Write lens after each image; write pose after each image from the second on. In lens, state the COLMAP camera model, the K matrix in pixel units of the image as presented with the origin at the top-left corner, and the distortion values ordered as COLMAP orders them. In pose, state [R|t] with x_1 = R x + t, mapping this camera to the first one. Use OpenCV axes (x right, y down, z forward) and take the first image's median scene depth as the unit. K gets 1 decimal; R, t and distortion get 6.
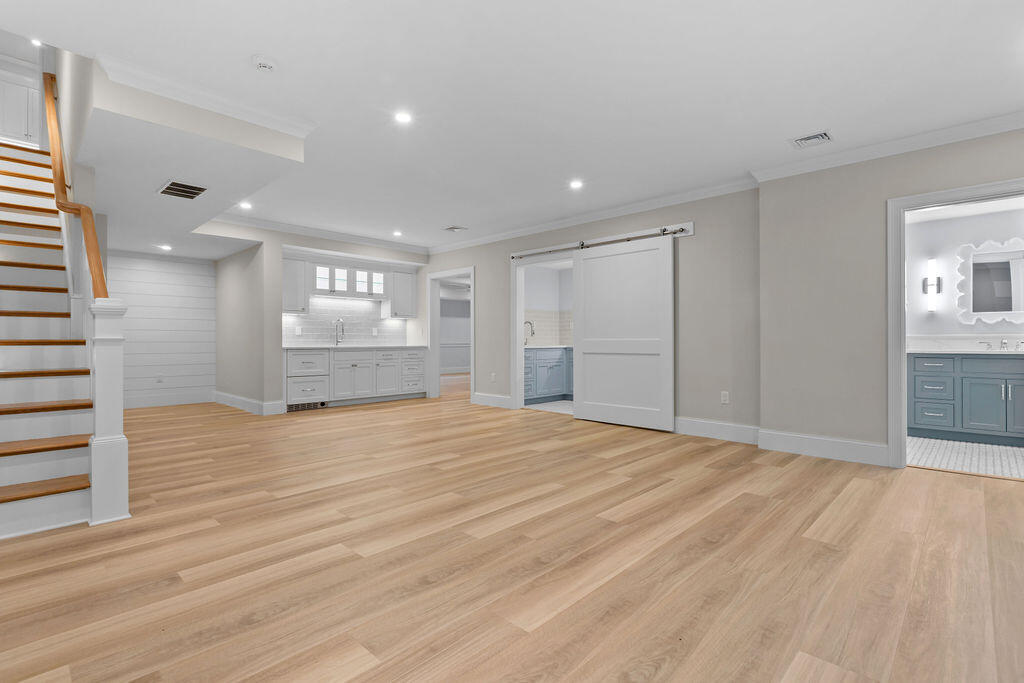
lens RADIAL K [[488.6, 0, 501.7], [0, 488.6, 340.3], [0, 0, 1]] dist [-0.002757, 0.000037]
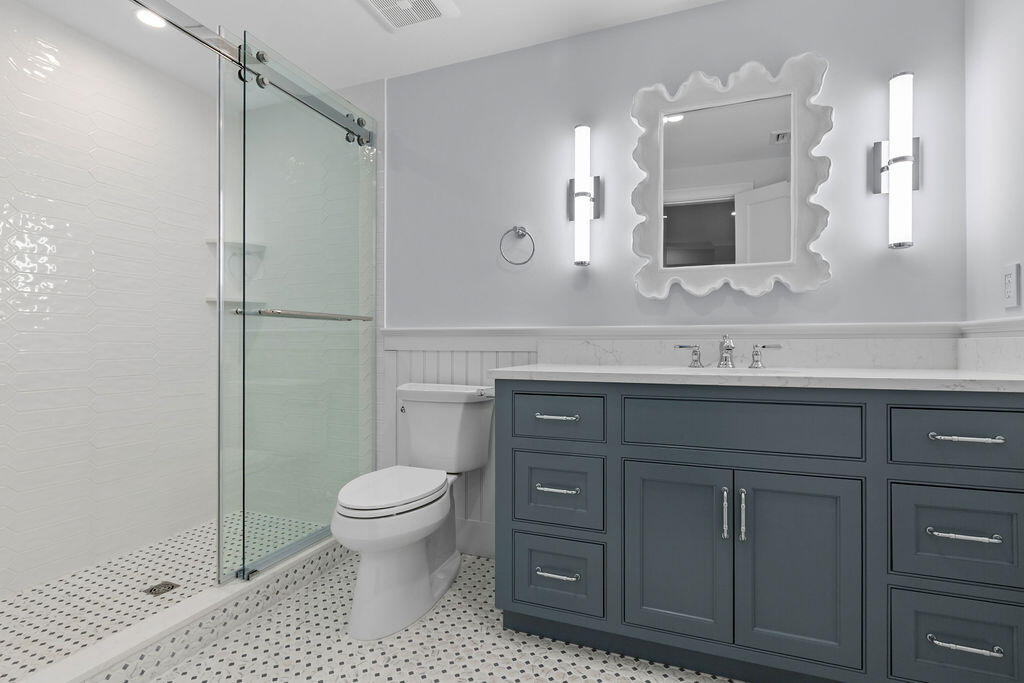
lens RADIAL K [[488.6, 0, 501.7], [0, 488.6, 340.3], [0, 0, 1]] dist [-0.002757, 0.000037]
pose [[0.929170, 0.005236, 0.369616, 0.711495], [-0.004596, 0.999986, -0.002611, 0.001373], [-0.369625, 0.000727, 0.929181, 0.695417]]
